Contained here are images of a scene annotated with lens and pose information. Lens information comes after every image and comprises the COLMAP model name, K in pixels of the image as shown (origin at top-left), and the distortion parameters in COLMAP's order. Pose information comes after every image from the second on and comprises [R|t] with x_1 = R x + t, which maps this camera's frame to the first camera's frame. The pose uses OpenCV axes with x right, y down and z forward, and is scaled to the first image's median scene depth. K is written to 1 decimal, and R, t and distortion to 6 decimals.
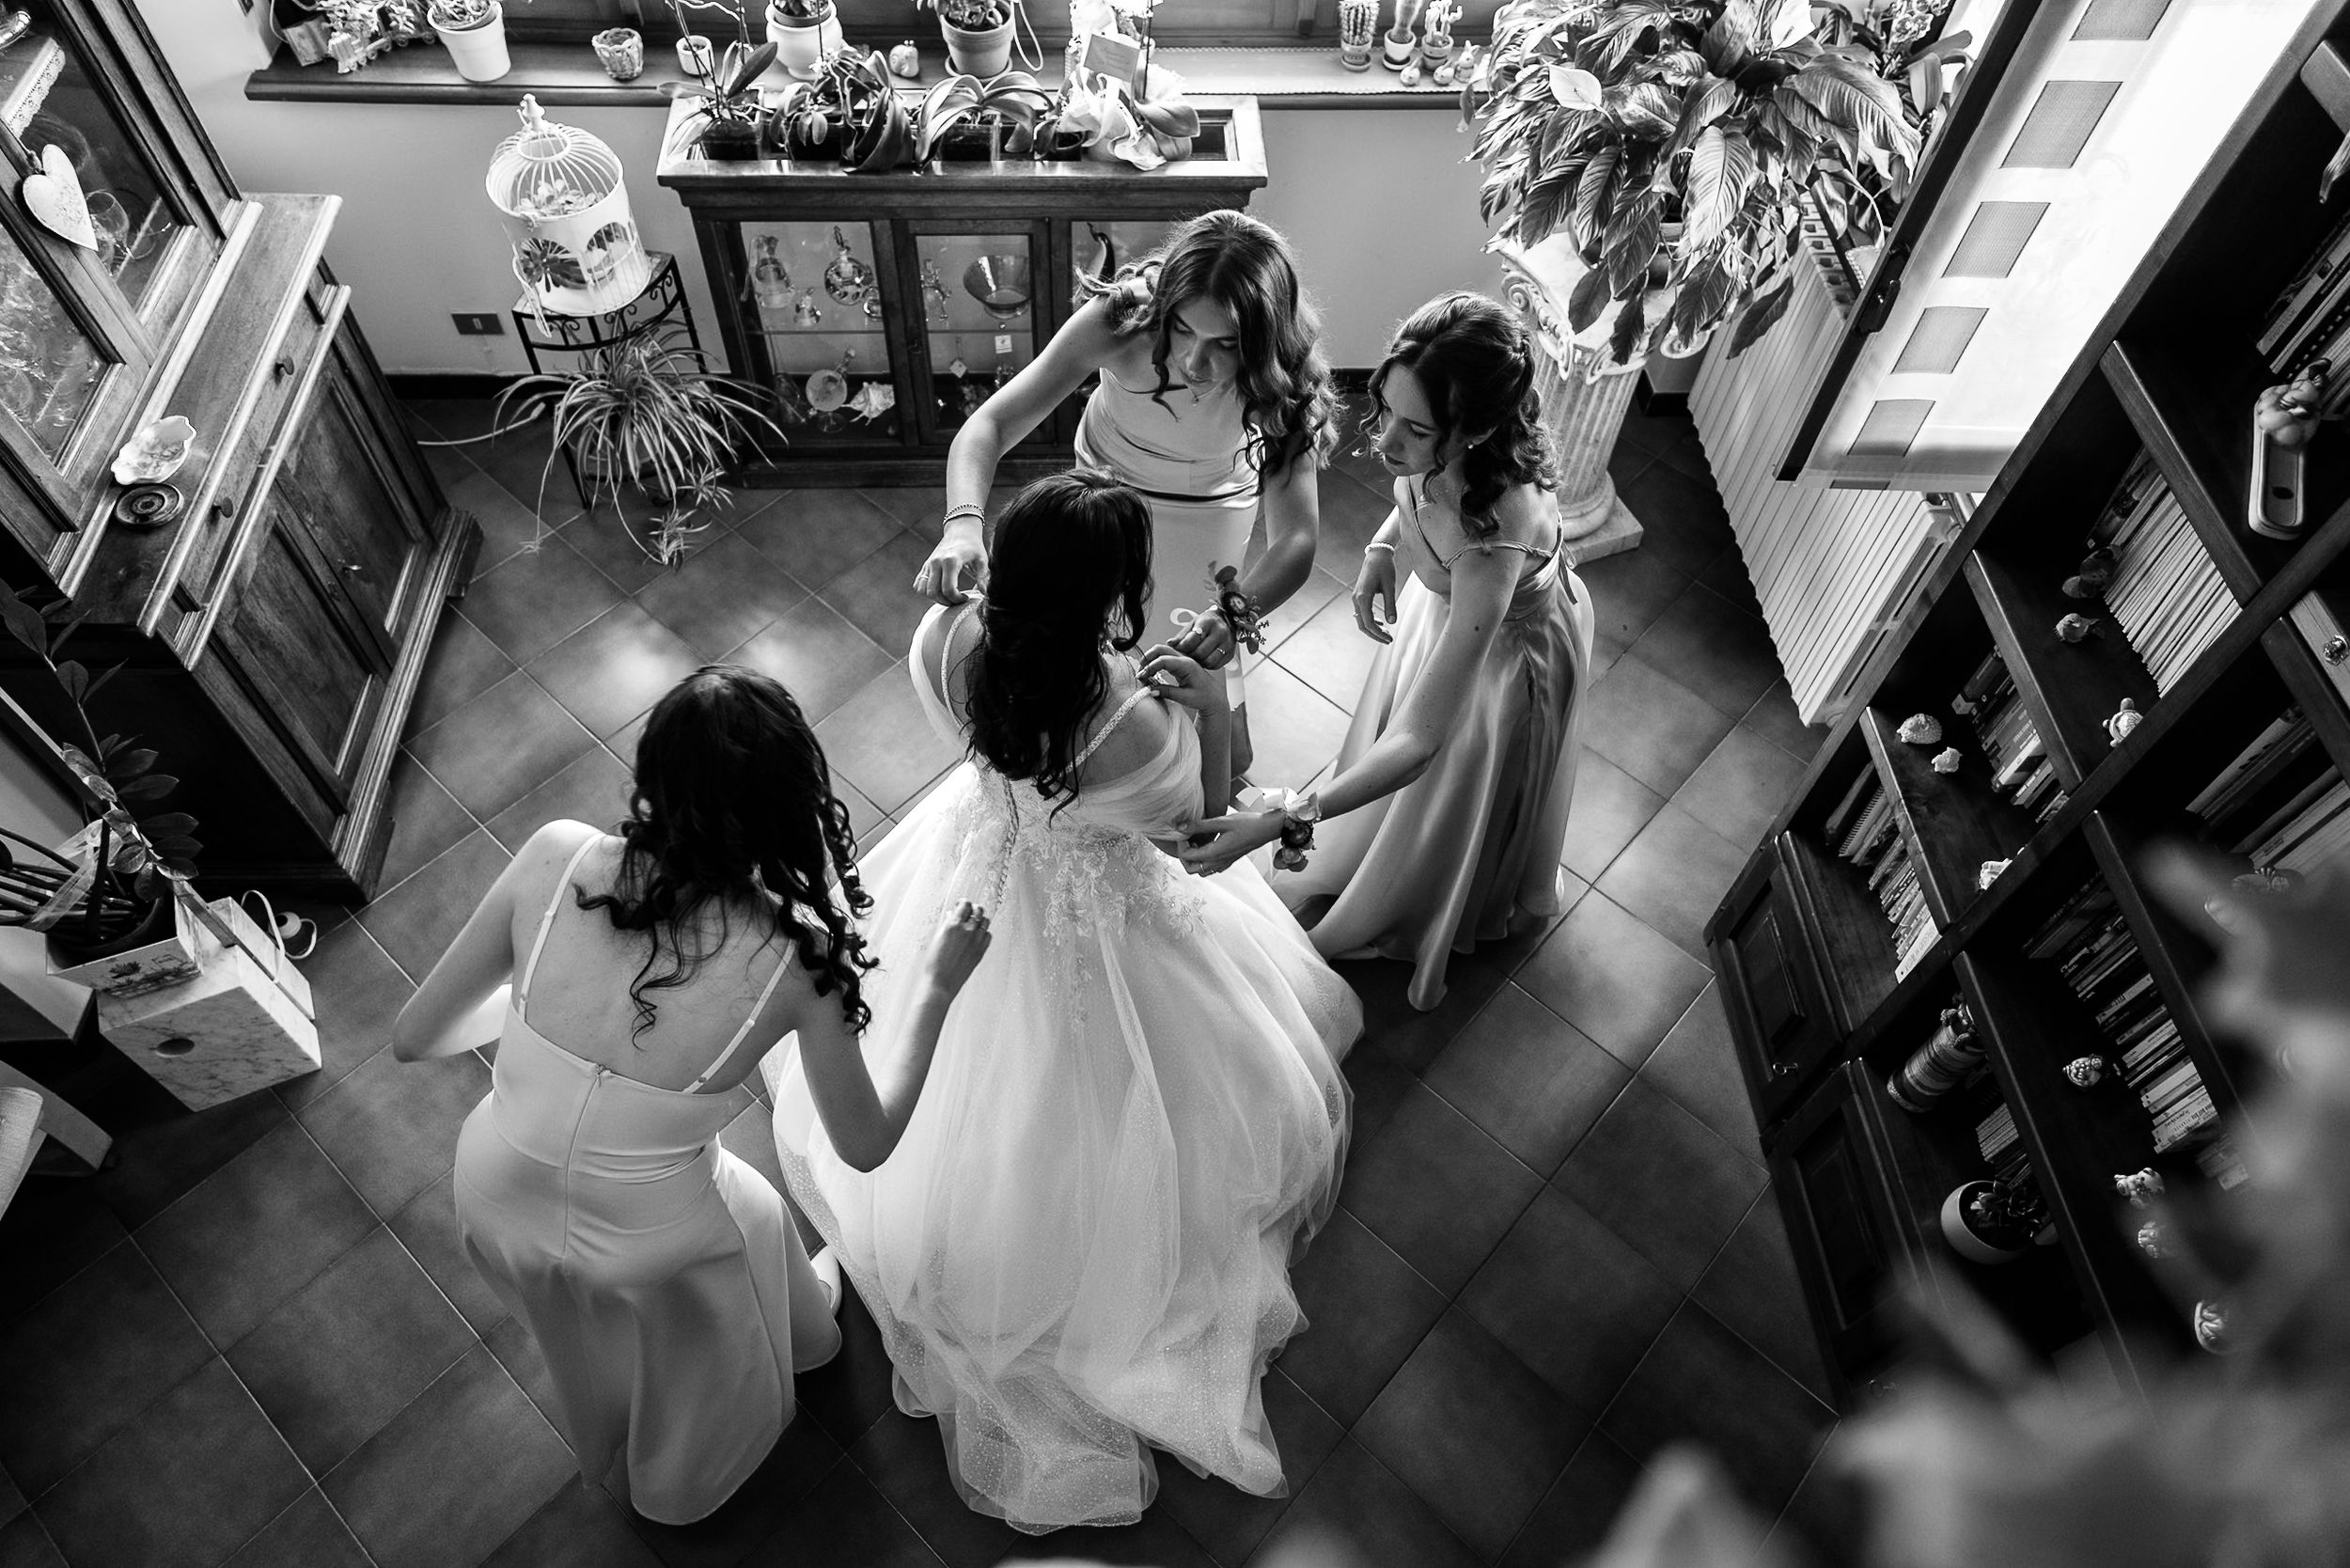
lens RADIAL K [[1646.5, 0, 1175.0], [0, 1646.5, 784.0], [0, 0, 1]] dist [0.002281, 0.092624]
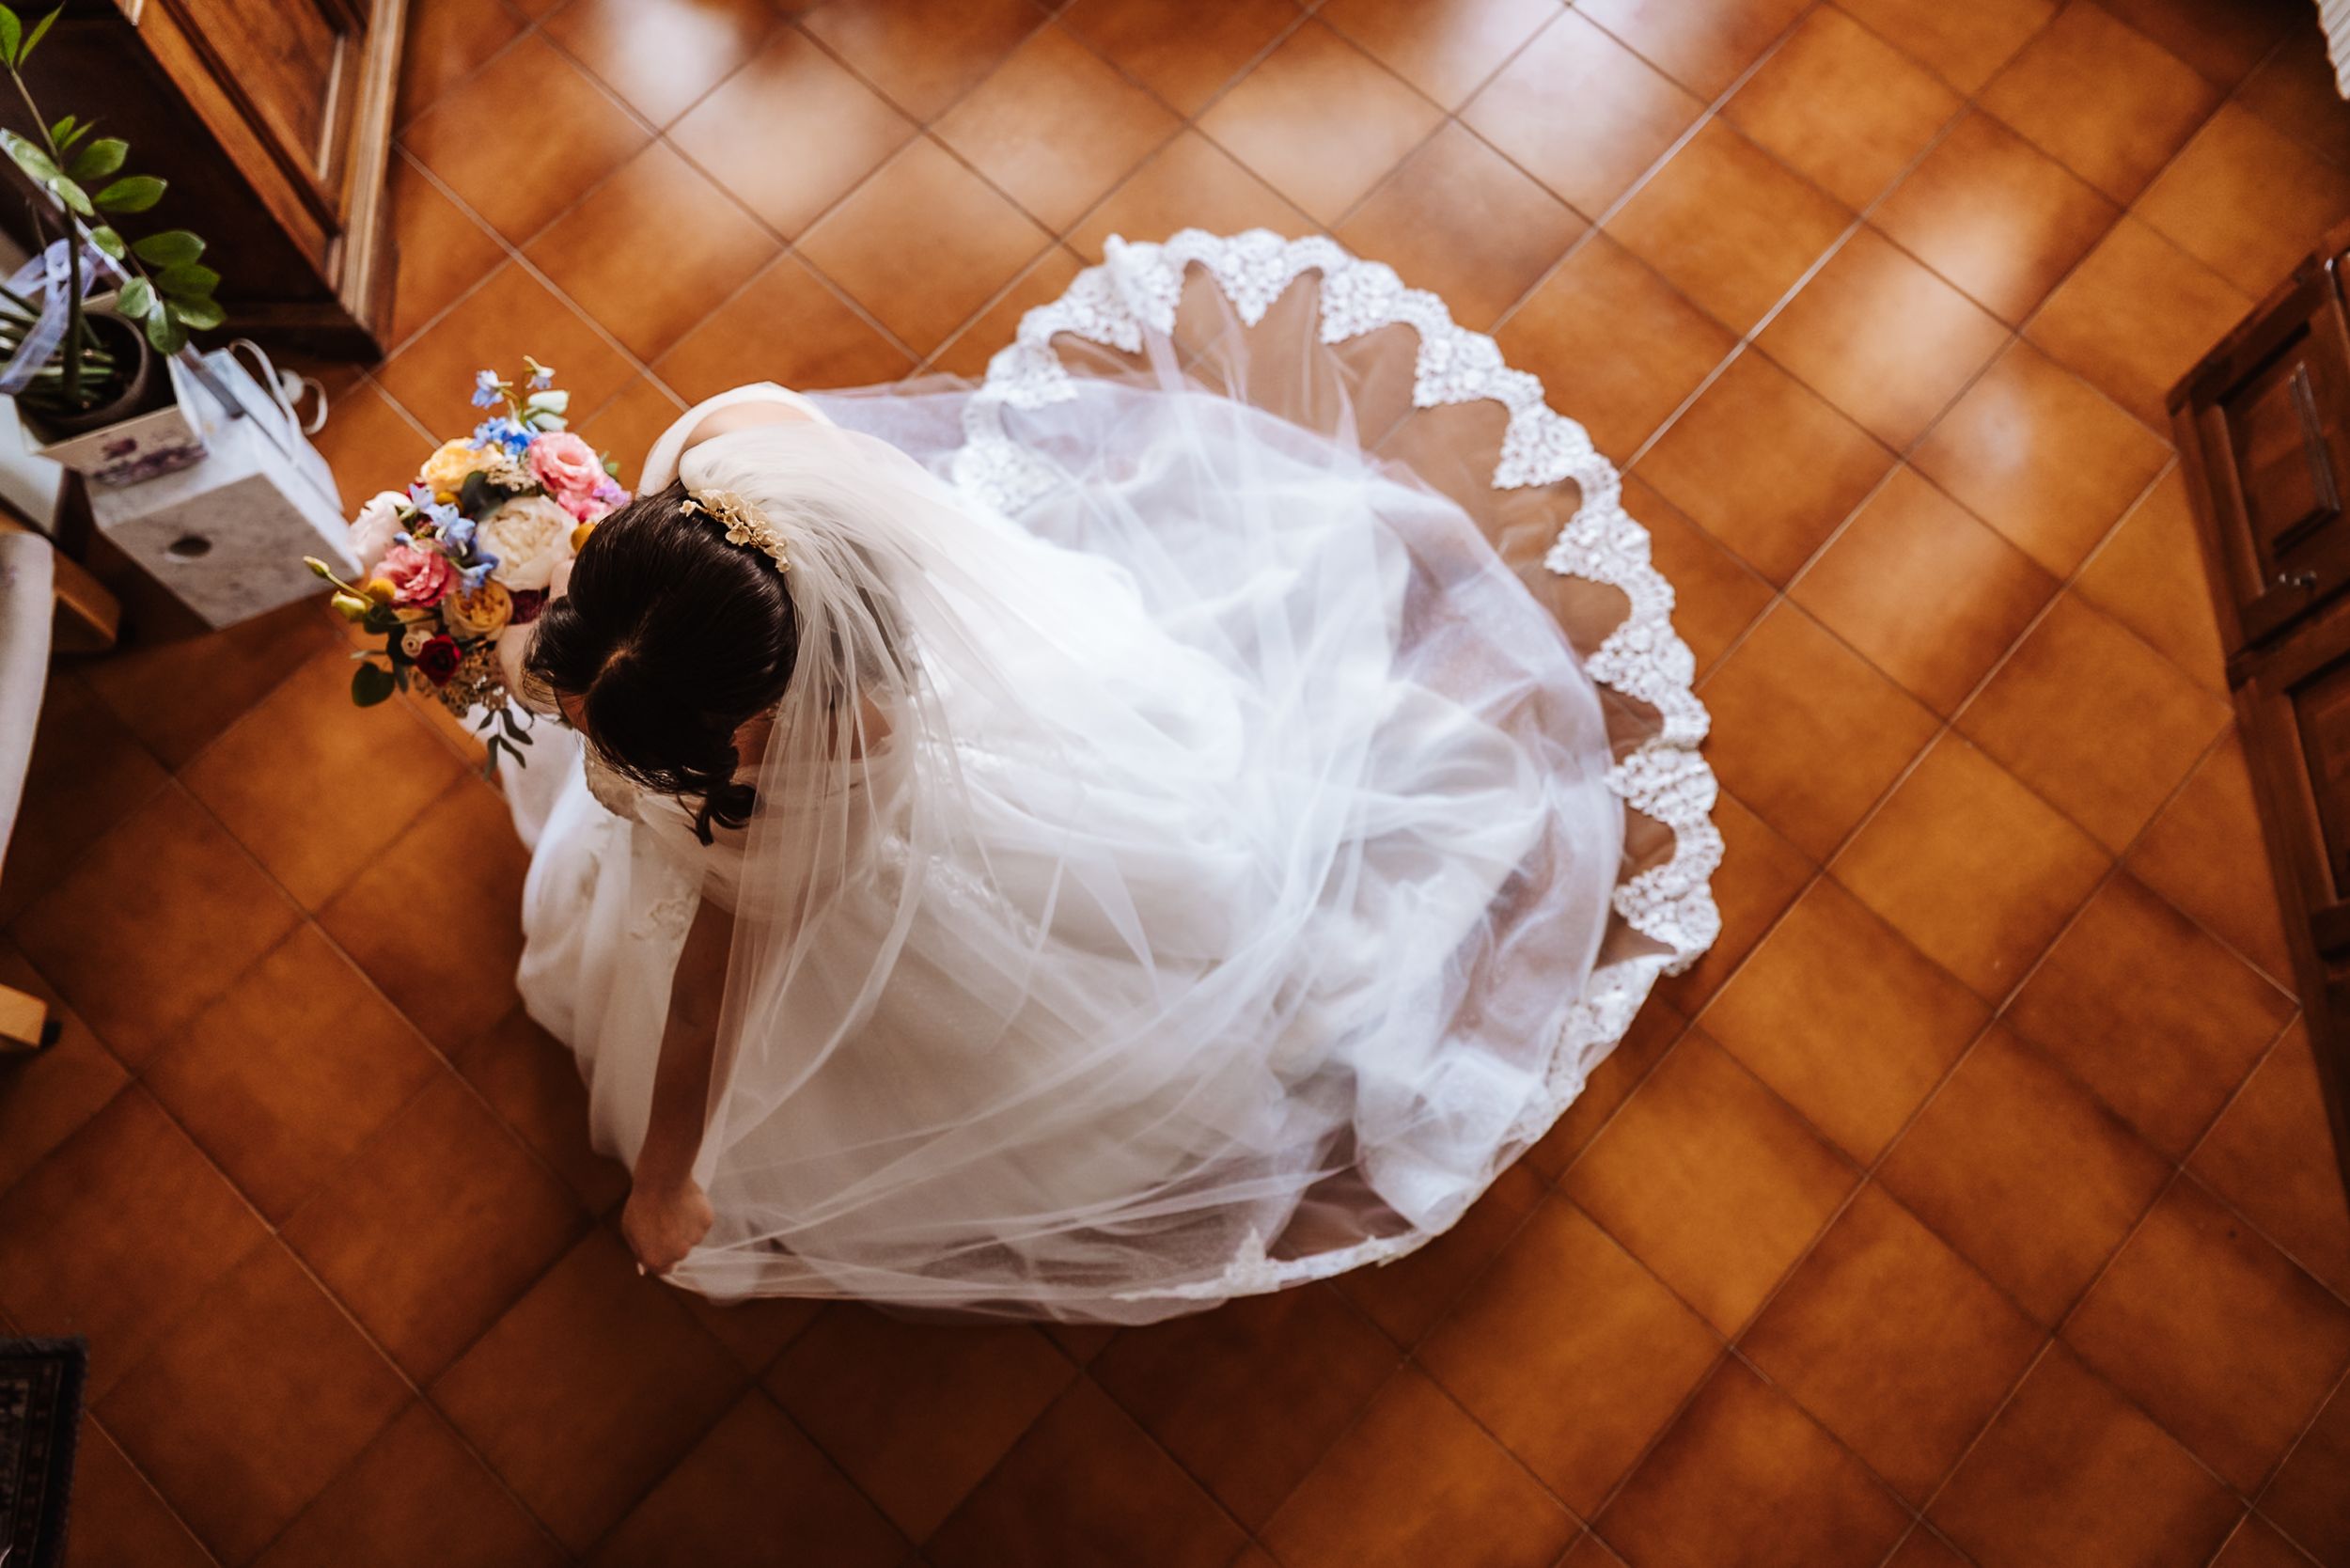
lens RADIAL K [[1952.5, 0, 1175.0], [0, 1952.5, 784.0], [0, 0, 1]] dist [0.022427, 0.001542]
pose [[0.999917, 0.000906, -0.012870, -0.127603], [0.002820, 0.958058, 0.286561, 0.002699], [0.012590, -0.286573, 0.957976, 0.101254]]
